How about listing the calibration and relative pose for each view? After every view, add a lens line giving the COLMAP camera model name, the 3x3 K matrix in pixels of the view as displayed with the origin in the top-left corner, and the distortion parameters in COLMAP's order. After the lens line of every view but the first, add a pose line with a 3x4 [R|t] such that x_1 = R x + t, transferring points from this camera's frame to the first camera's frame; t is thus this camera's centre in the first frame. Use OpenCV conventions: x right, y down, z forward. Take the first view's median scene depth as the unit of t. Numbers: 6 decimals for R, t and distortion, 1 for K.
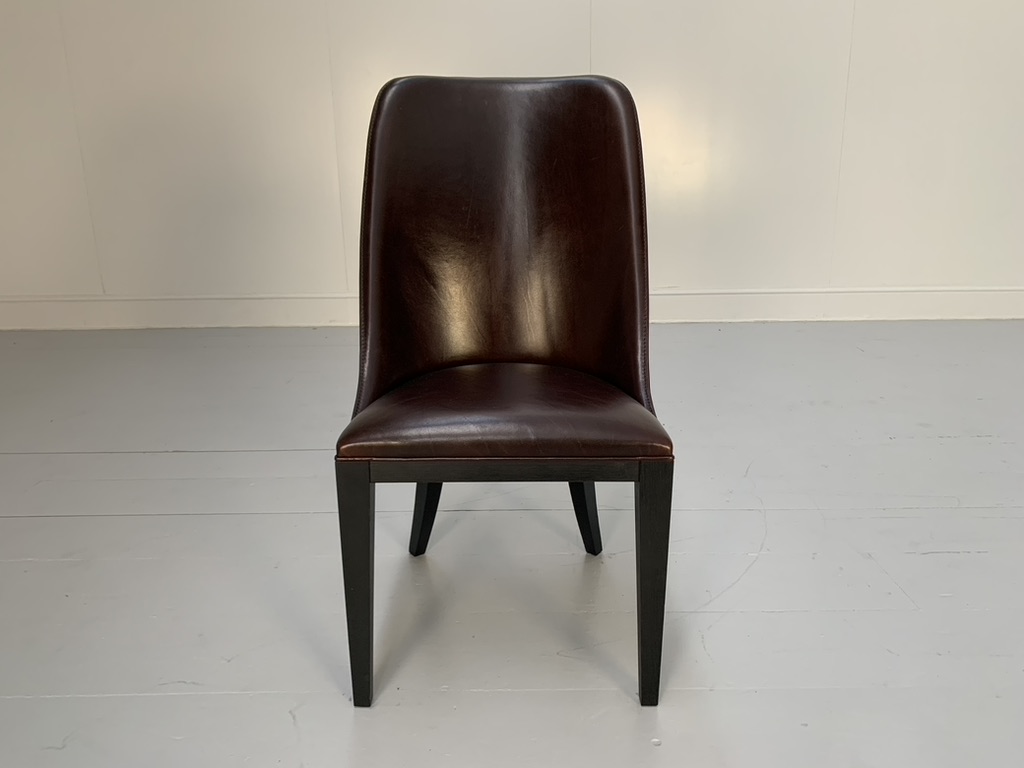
lens RADIAL K [[783.1, 0, 512.0], [0, 783.1, 384.0], [0, 0, 1]] dist [0.009296, -0.005954]
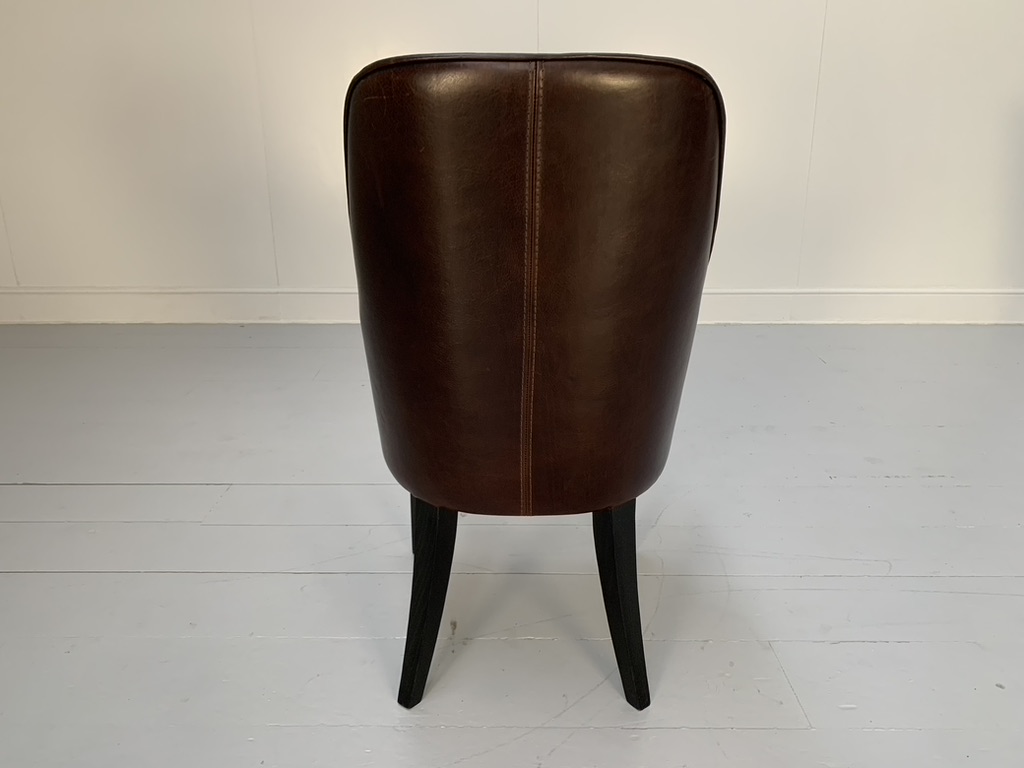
lens RADIAL K [[783.1, 0, 512.0], [0, 783.1, 384.0], [0, 0, 1]] dist [0.009296, -0.005954]
pose [[0.999892, 0.012317, -0.008026, 0.180416], [-0.012027, 0.999306, 0.035265, -0.090465], [0.008455, -0.035165, 0.999346, 0.158516]]
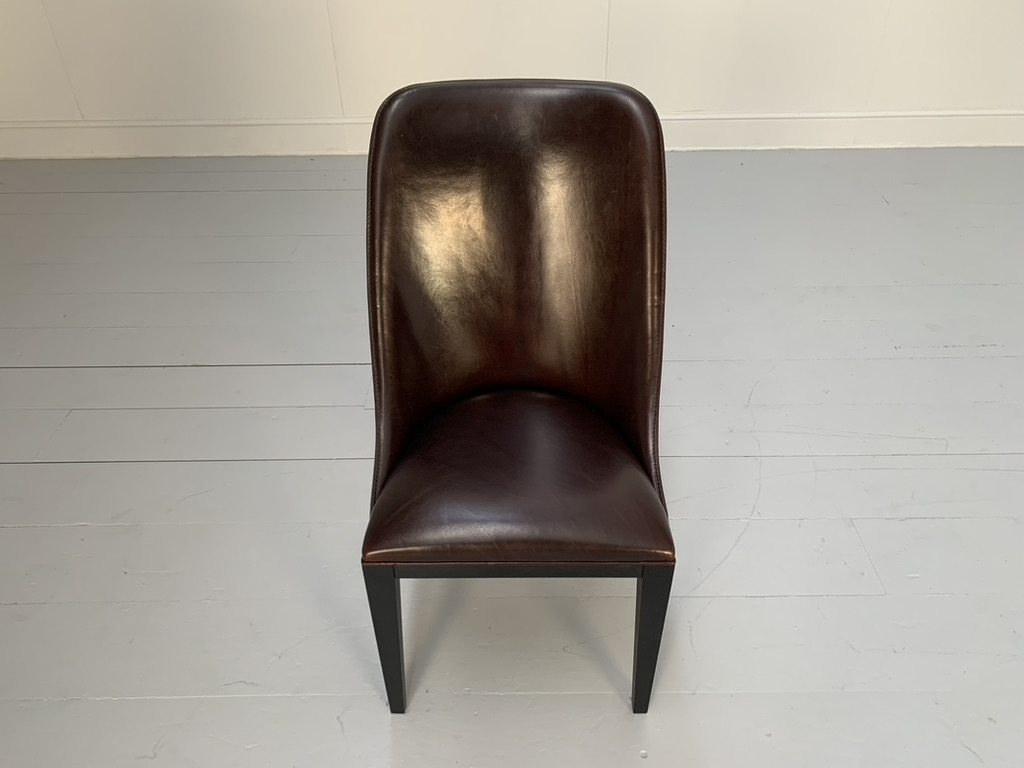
lens RADIAL K [[783.9, 0, 515.8], [0, 783.9, 386.3], [0, 0, 1]] dist [0.001173, -0.000611]
pose [[0.999991, 0.000495, -0.004152, -0.005667], [0.000994, 0.936425, 0.350867, -0.340352], [0.004061, -0.350868, 0.936416, 0.046052]]
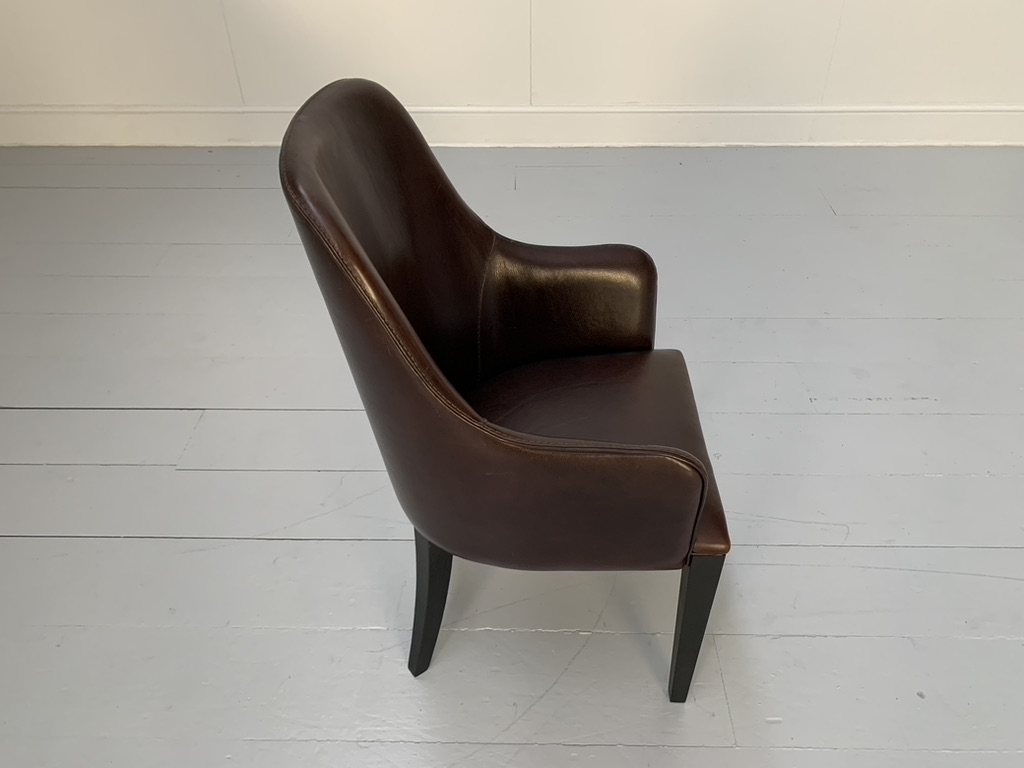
lens RADIAL K [[774.6, 0, 515.2], [0, 774.6, 385.3], [0, 0, 1]] dist [0.005027, -0.000437]
pose [[0.999684, 0.017235, -0.018274, 0.239565], [-0.008705, 0.920094, 0.391600, -0.397928], [0.023563, -0.391317, 0.919954, 0.289419]]
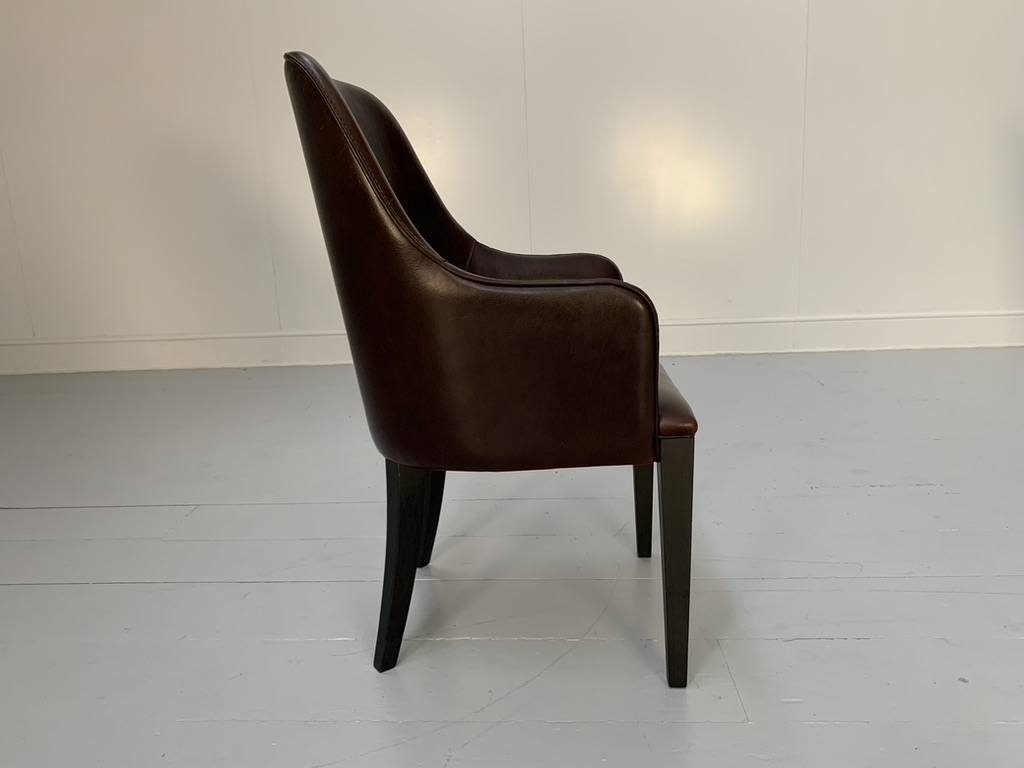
lens RADIAL K [[783.1, 0, 512.0], [0, 783.1, 384.0], [0, 0, 1]] dist [0.009296, -0.005954]
pose [[0.998019, -0.014640, -0.061193, 0.299373], [0.011709, 0.998779, -0.047989, -0.009393], [0.061821, 0.047177, 0.996972, 0.175197]]
